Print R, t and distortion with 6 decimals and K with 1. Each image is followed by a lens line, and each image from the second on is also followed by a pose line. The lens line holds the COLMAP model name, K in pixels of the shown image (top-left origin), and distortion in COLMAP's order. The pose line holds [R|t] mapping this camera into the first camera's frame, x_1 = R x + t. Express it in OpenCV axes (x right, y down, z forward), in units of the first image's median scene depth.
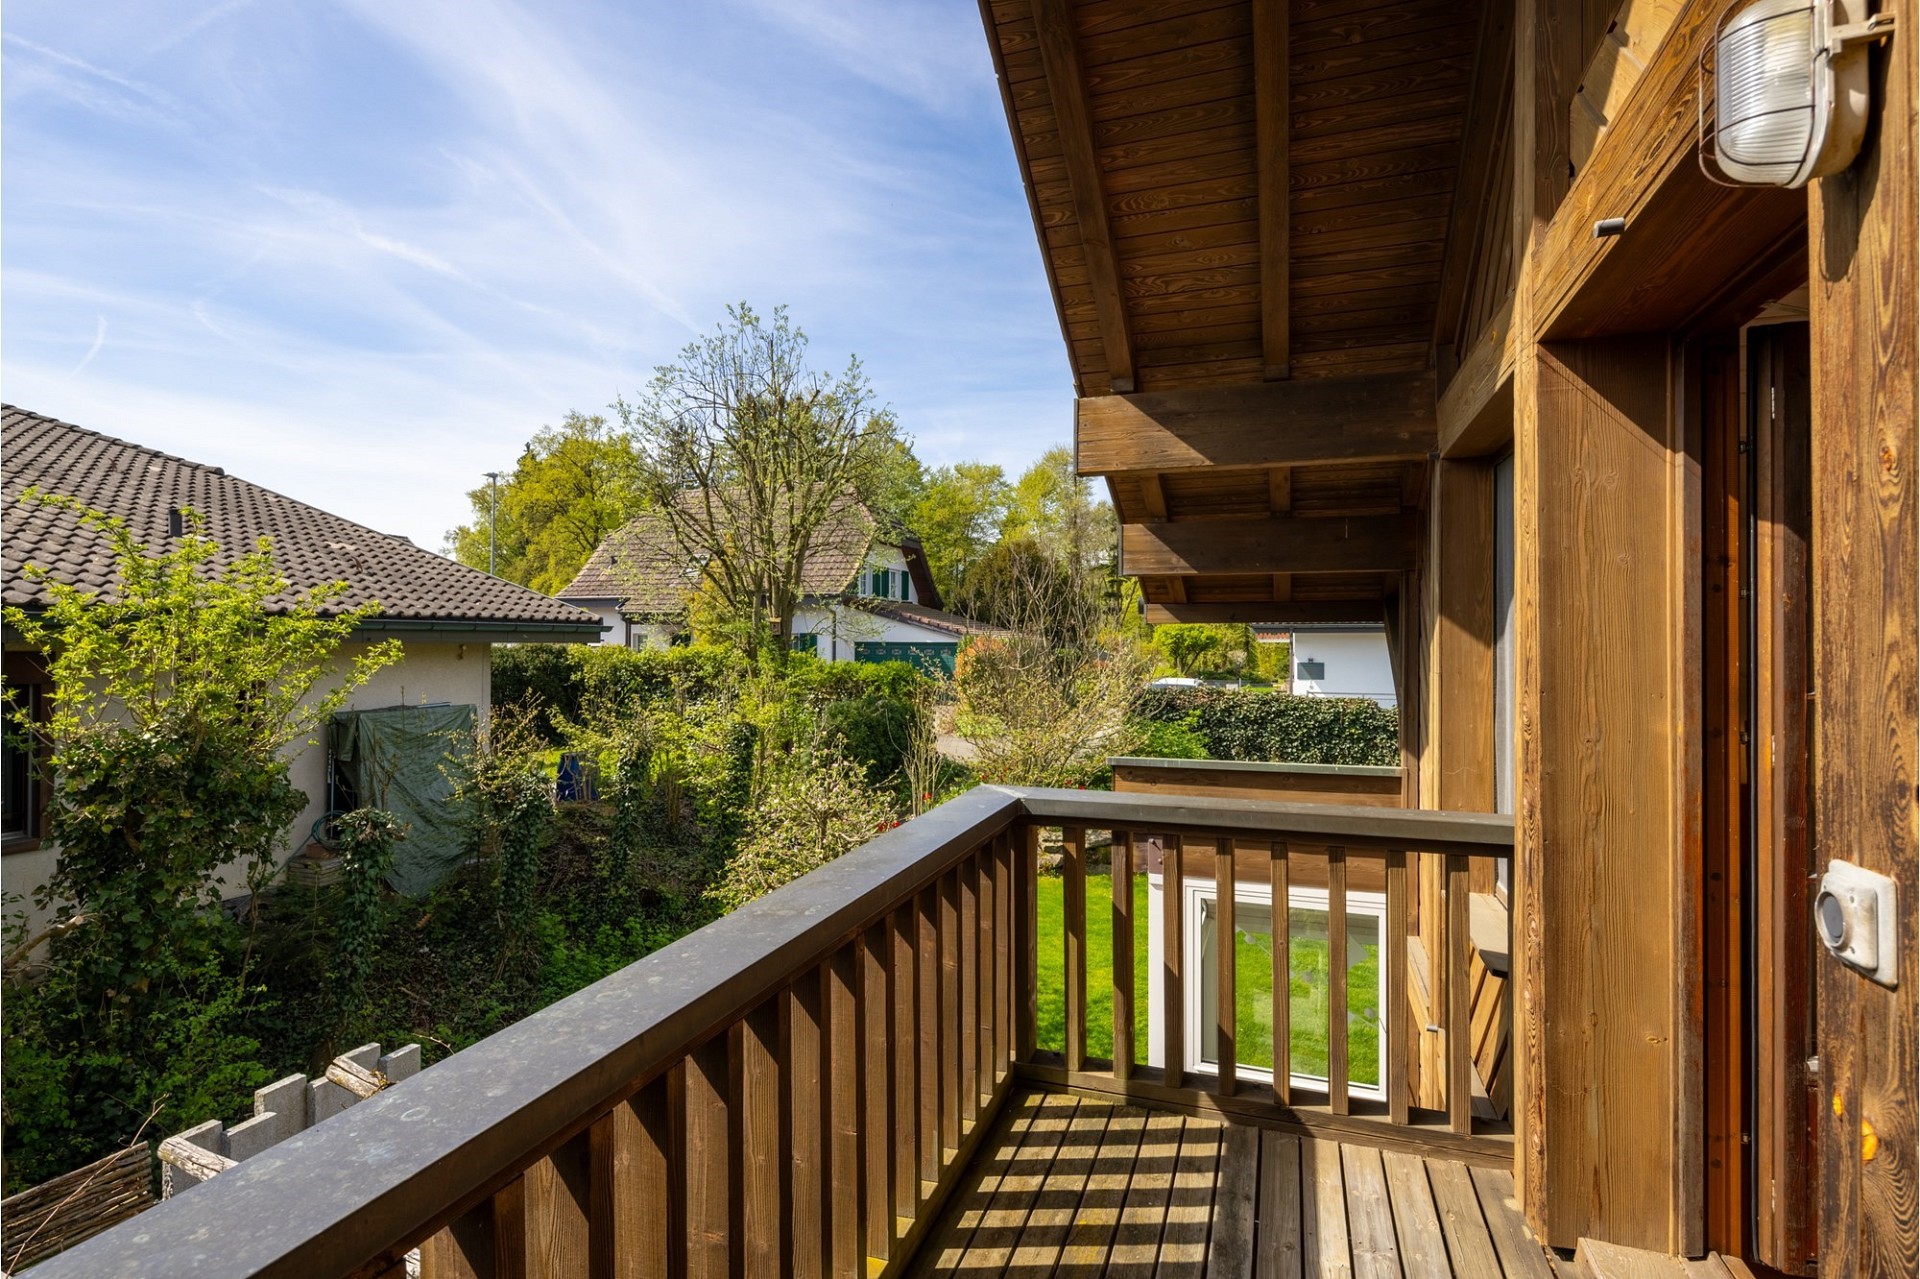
lens RADIAL K [[933.2, 0, 971.5], [0, 933.2, 626.0], [0, 0, 1]] dist [0.008460, -0.004100]
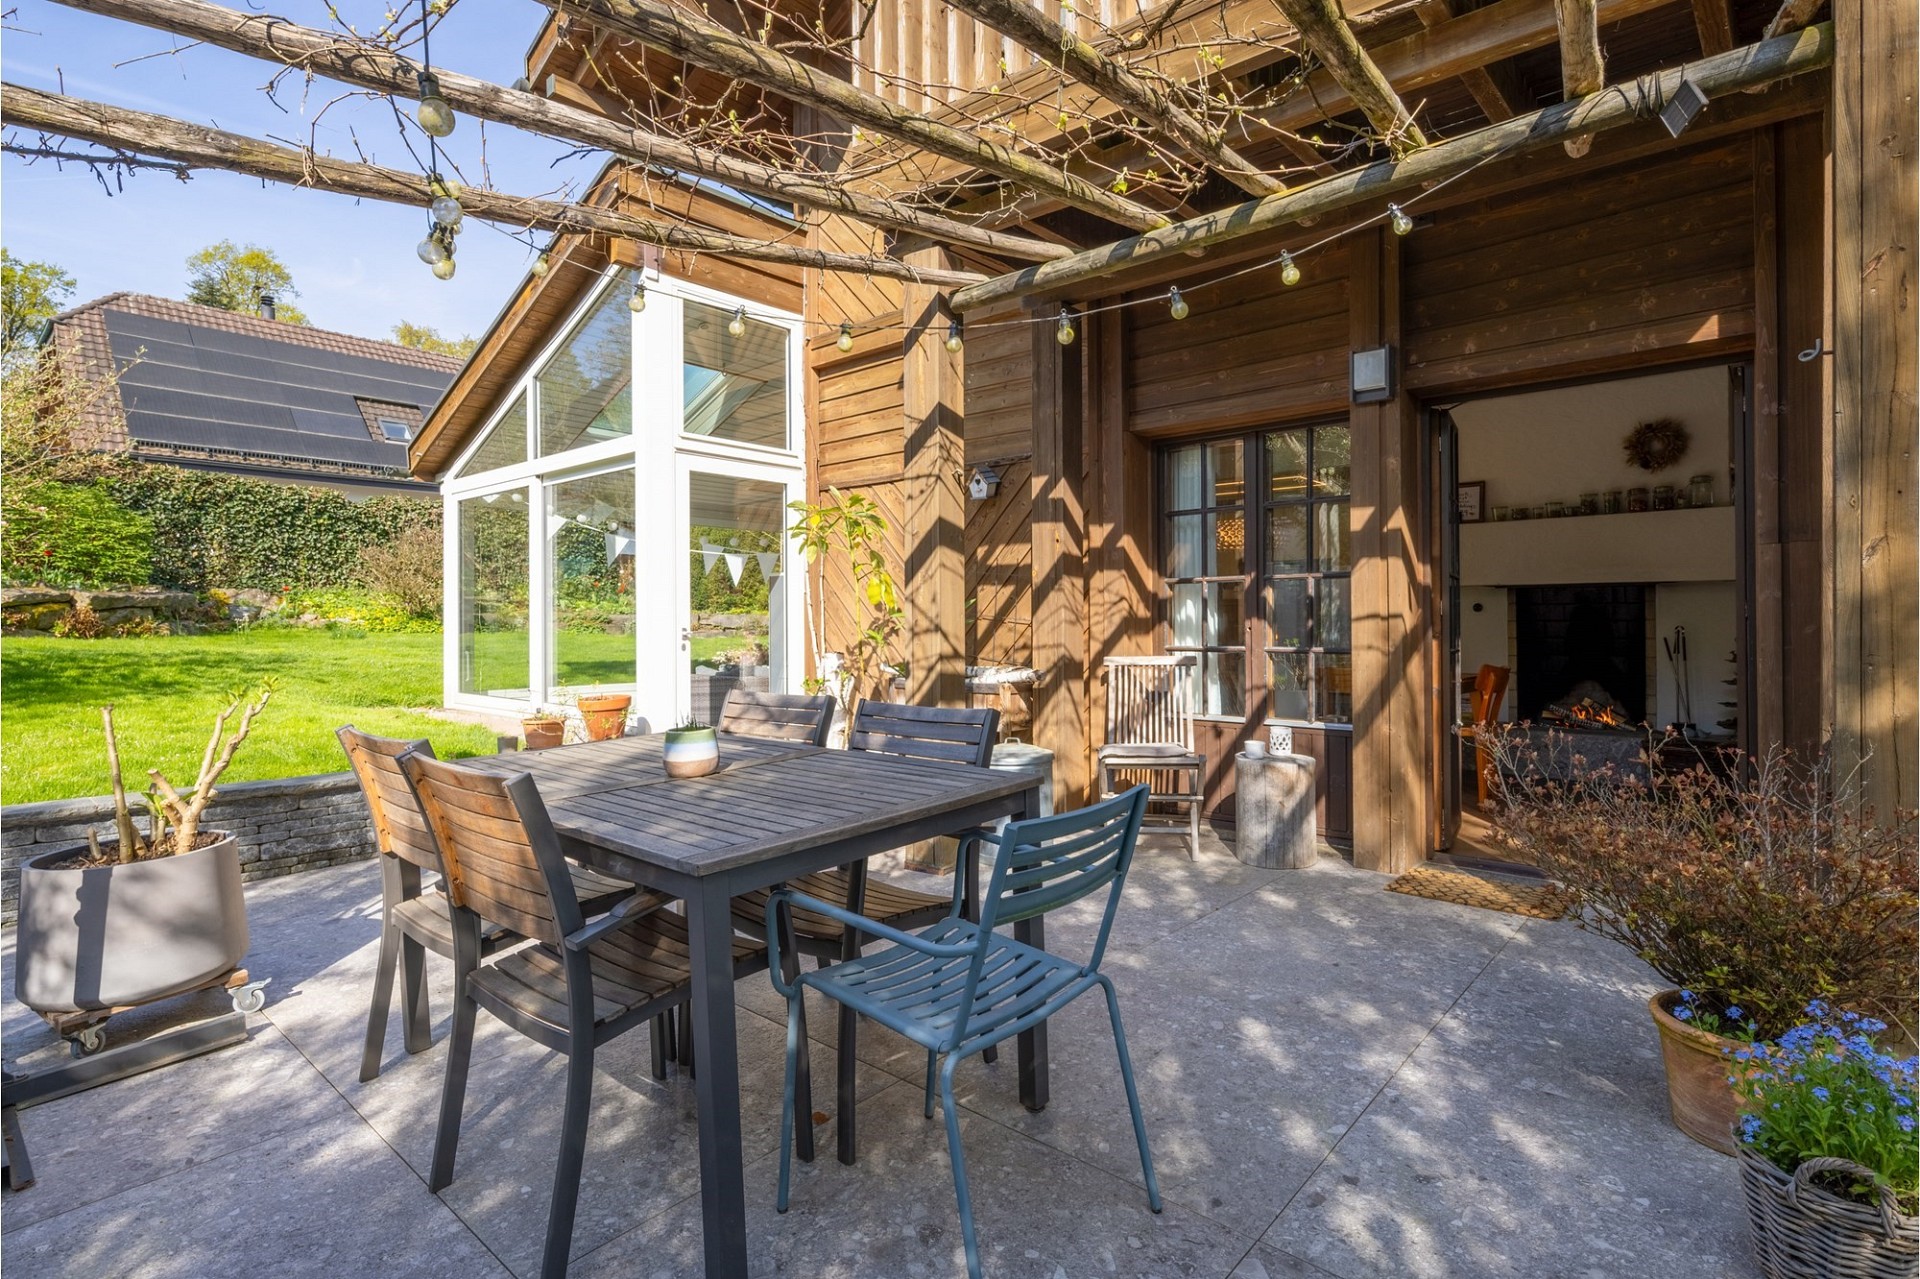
lens RADIAL K [[933.2, 0, 958.1], [0, 933.2, 632.5], [0, 0, 1]] dist [0.008460, -0.004100]
pose [[0.383819, -0.011646, 0.923335, -0.208701], [-0.016423, 0.999676, 0.019436, 0.194337], [-0.923262, -0.022624, 0.383504, 0.055538]]
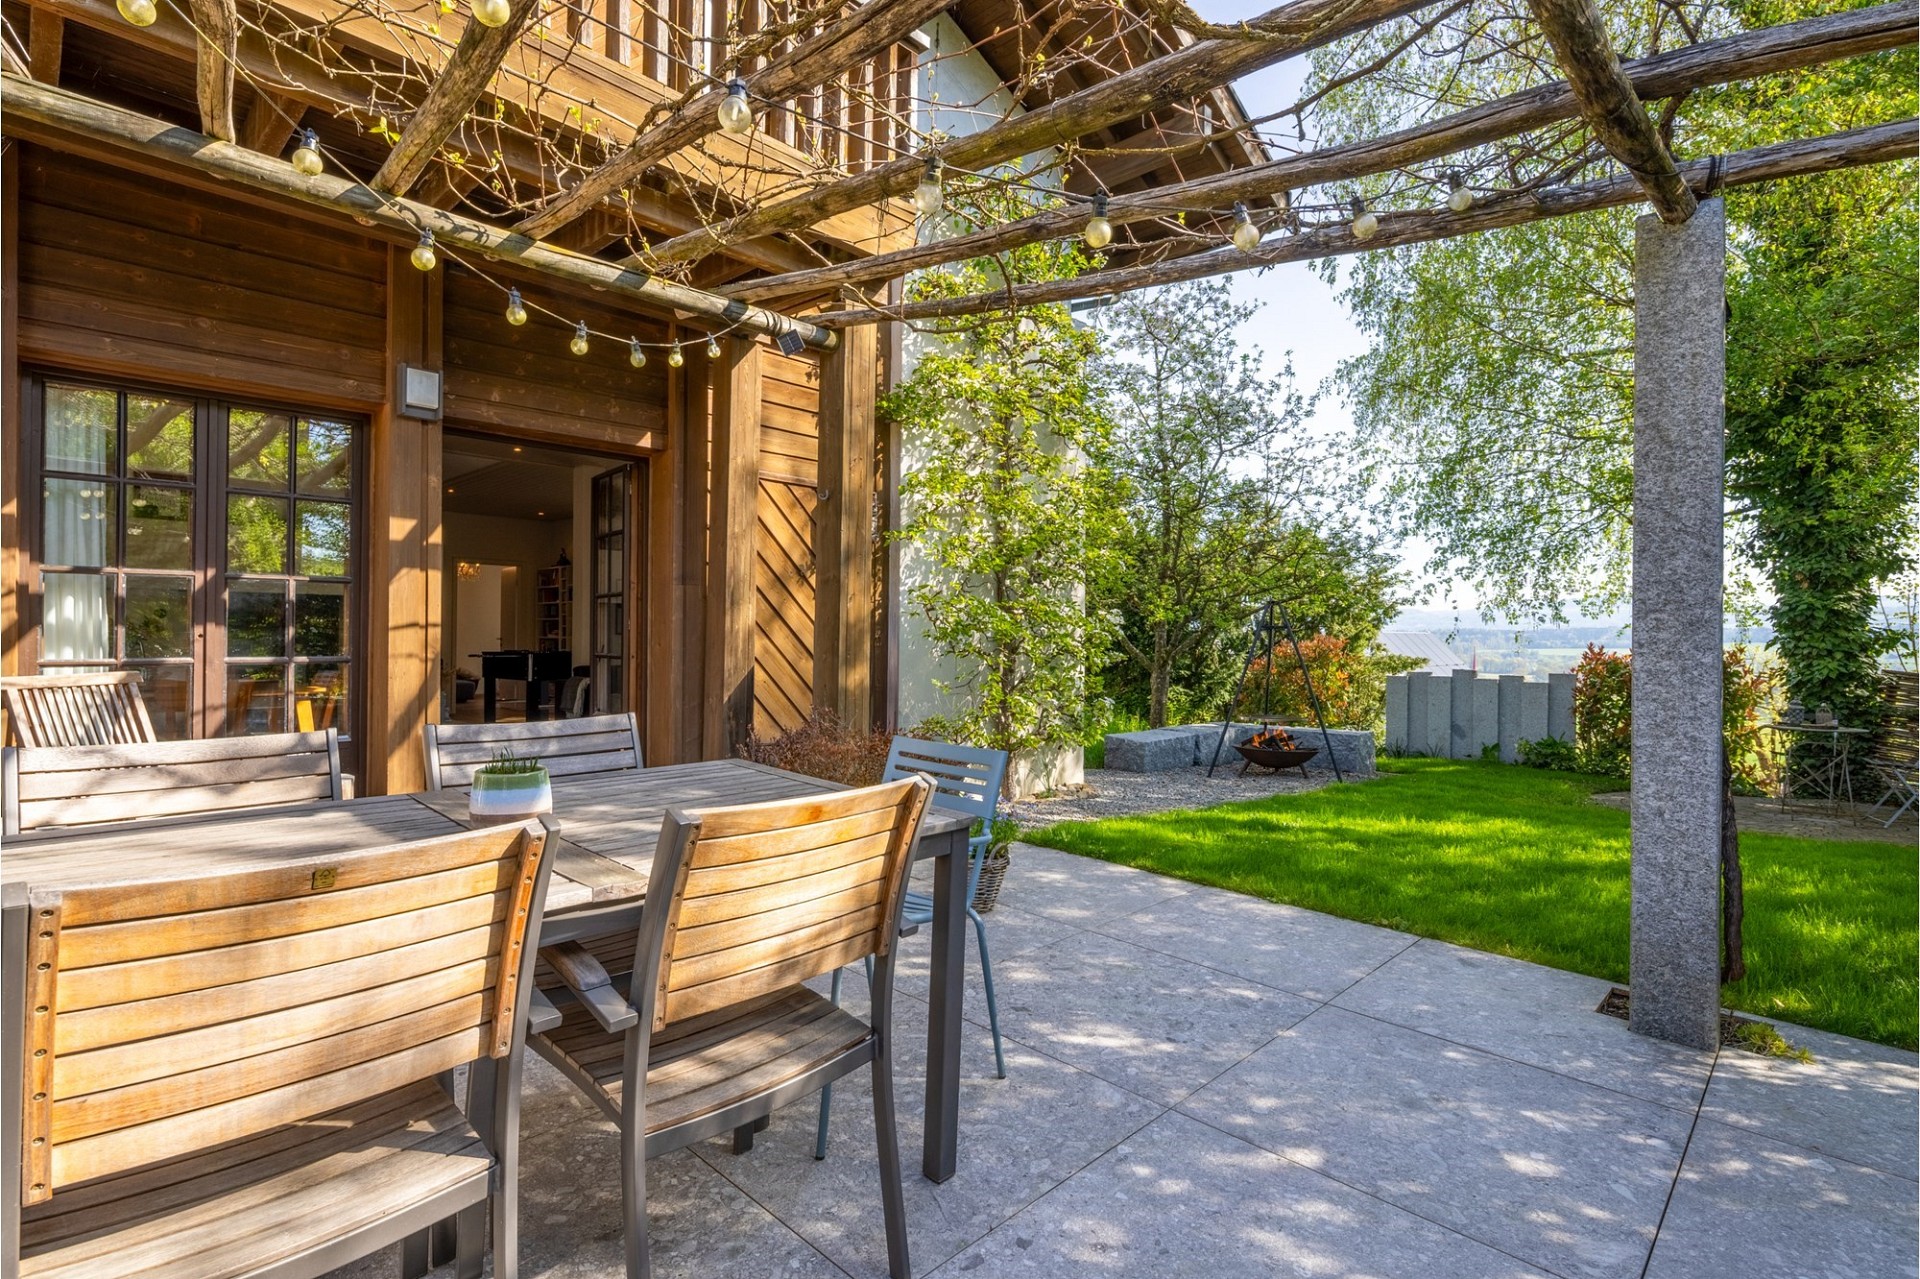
lens RADIAL K [[933.2, 0, 960.9], [0, 933.2, 636.3], [0, 0, 1]] dist [0.008460, -0.004100]
pose [[-0.903343, -0.009050, 0.428822, -0.184756], [-0.018470, 0.999671, -0.017811, 0.197610], [-0.428520, -0.024010, -0.903213, 0.205863]]
